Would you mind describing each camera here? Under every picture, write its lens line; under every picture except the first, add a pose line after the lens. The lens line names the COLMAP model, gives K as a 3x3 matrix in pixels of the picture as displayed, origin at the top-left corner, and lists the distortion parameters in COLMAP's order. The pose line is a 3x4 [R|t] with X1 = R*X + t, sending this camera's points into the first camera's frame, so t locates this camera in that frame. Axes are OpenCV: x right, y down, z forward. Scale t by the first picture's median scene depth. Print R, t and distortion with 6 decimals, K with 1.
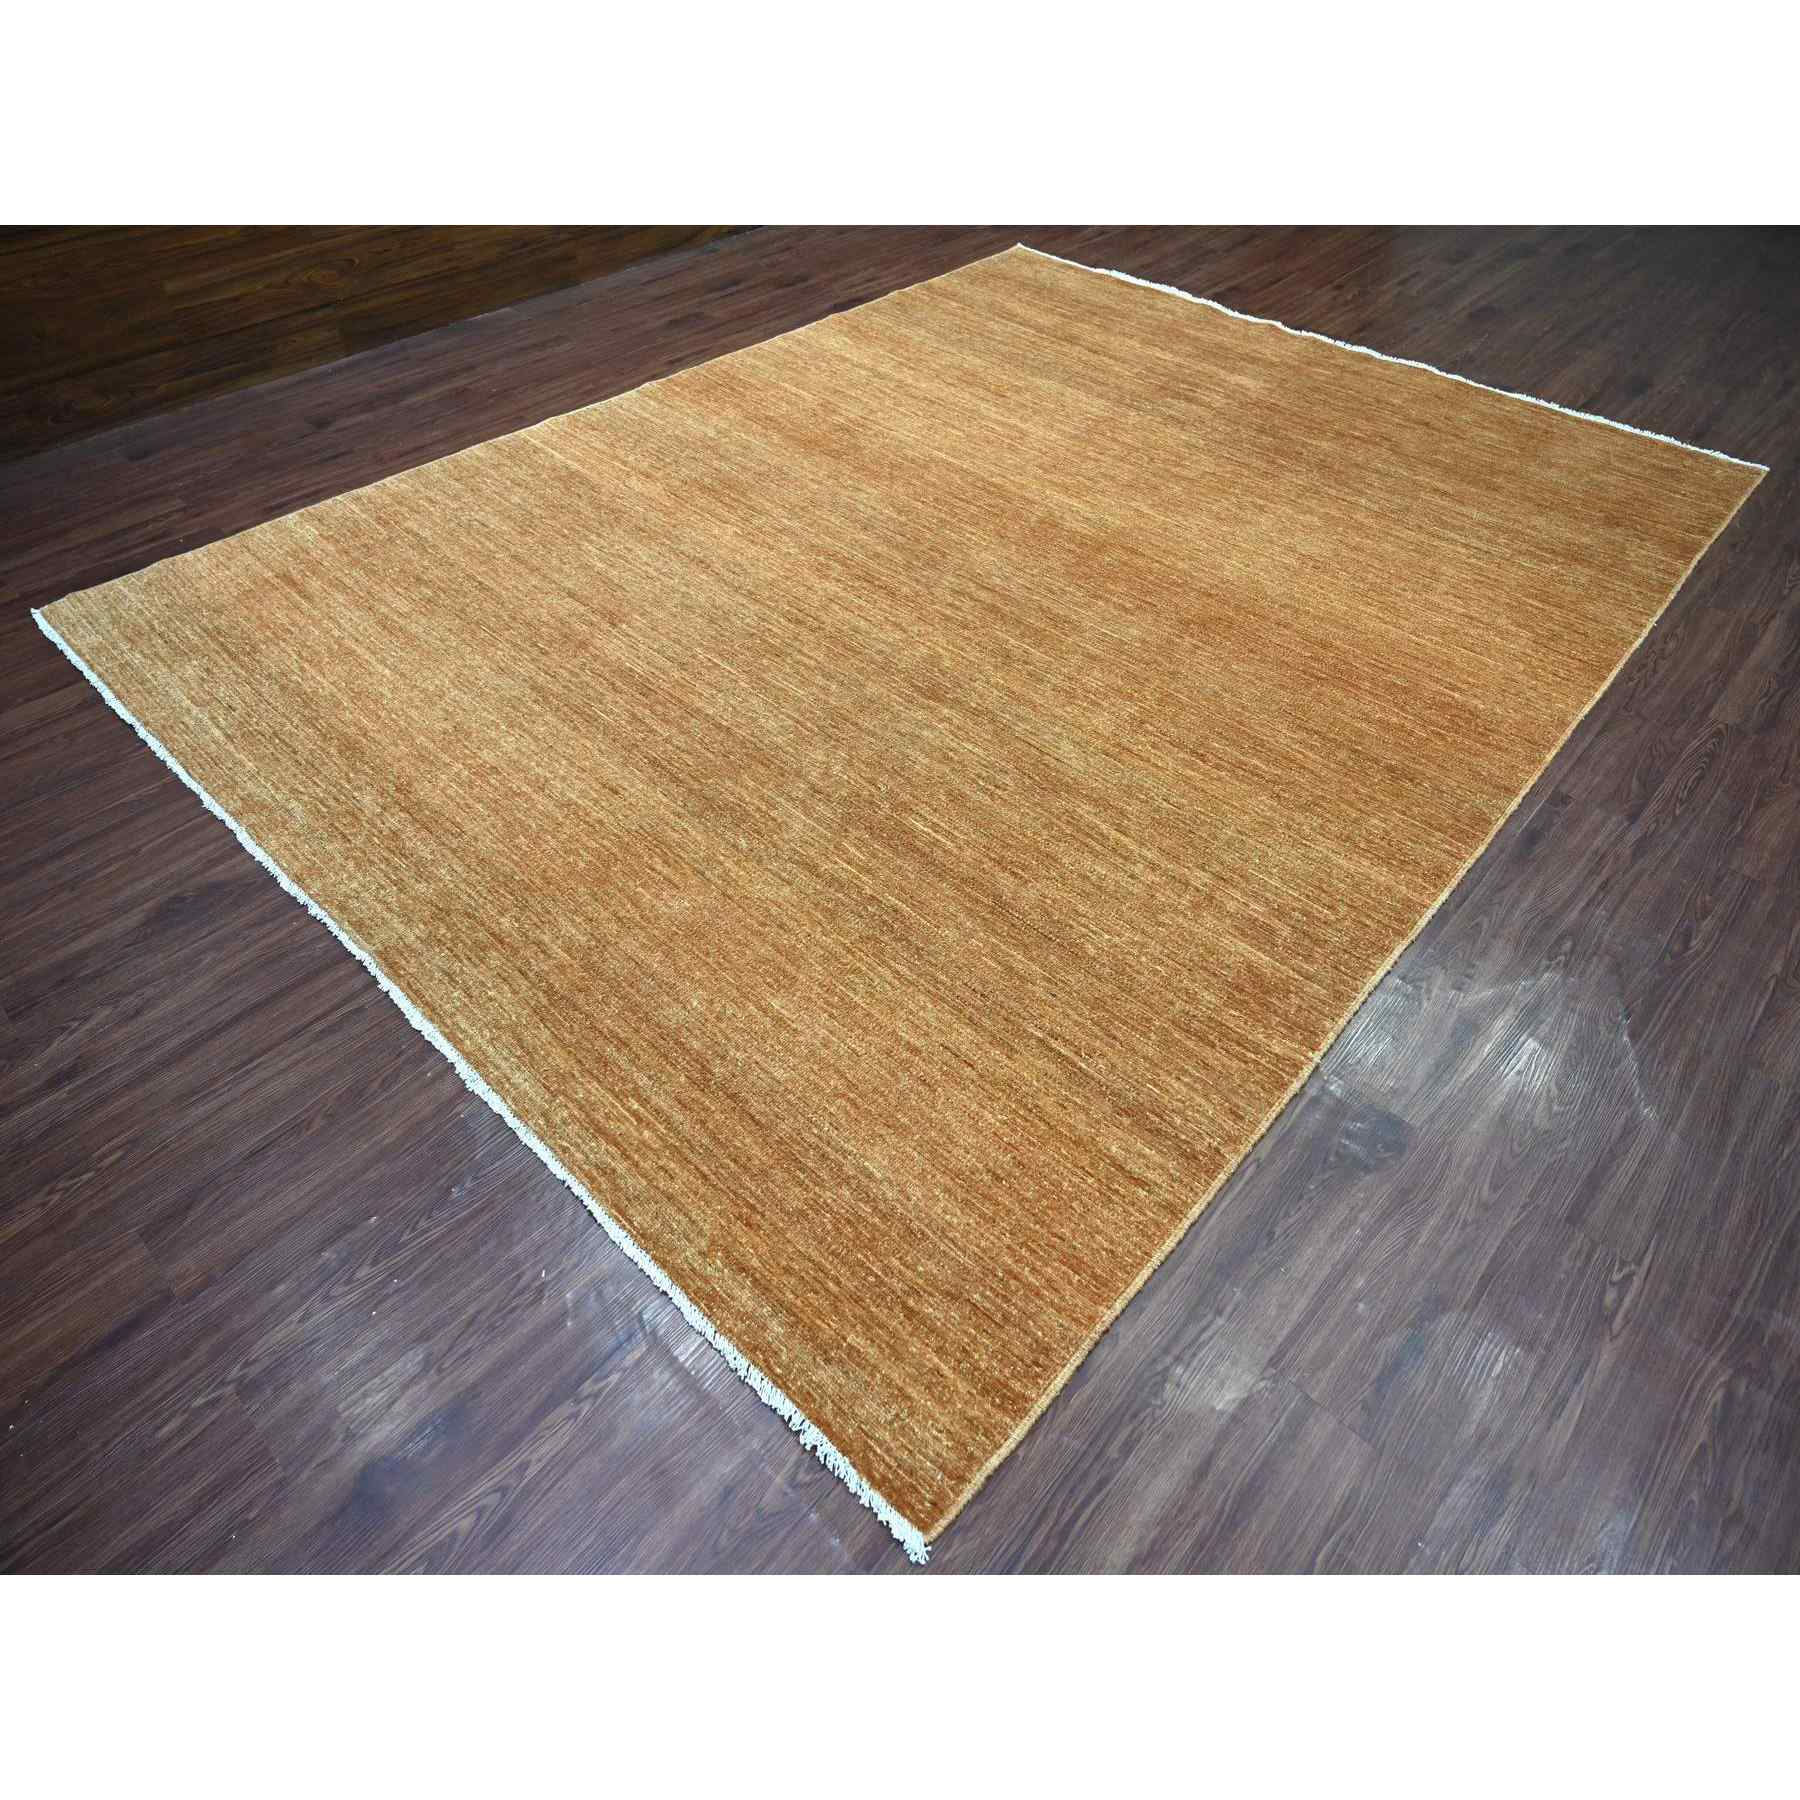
lens RADIAL K [[1065.6, 0, 900.0], [0, 1065.6, 900.0], [0, 0, 1]] dist [-0.010216, 0.002600]
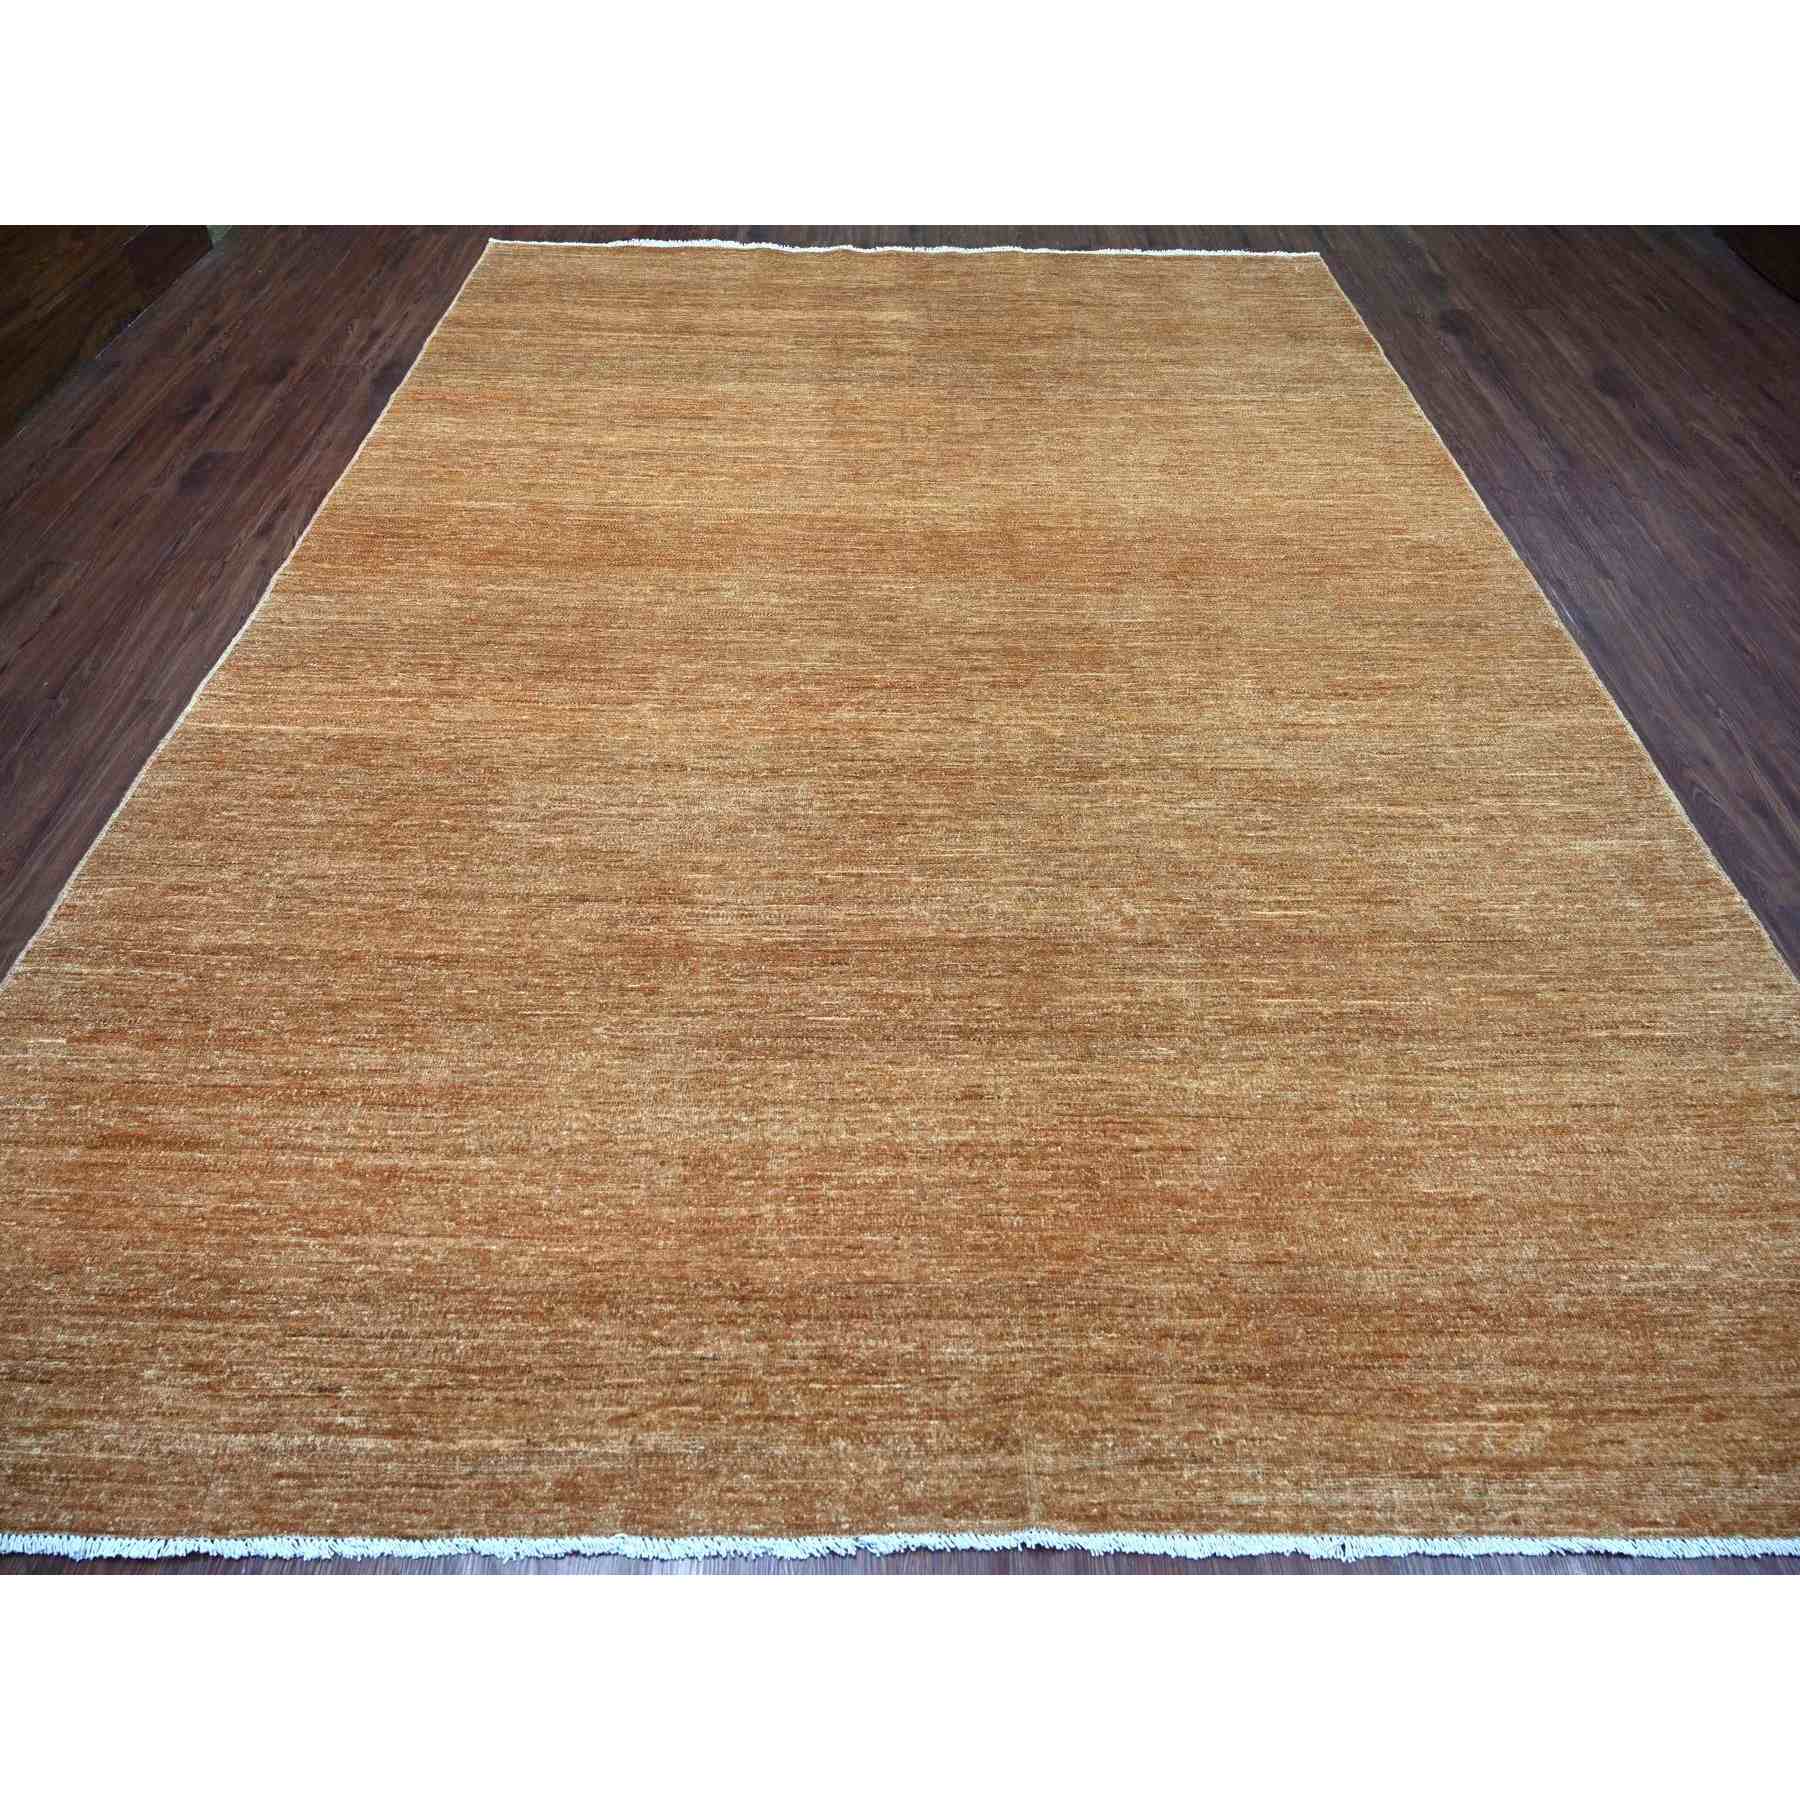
lens RADIAL K [[1065.6, 0, 900.0], [0, 1065.6, 900.0], [0, 0, 1]] dist [-0.010216, 0.002600]
pose [[0.734741, -0.526237, 0.428053, -0.422548], [0.499615, 0.846640, 0.183262, -0.289454], [-0.458846, 0.079211, 0.884978, 0.286942]]
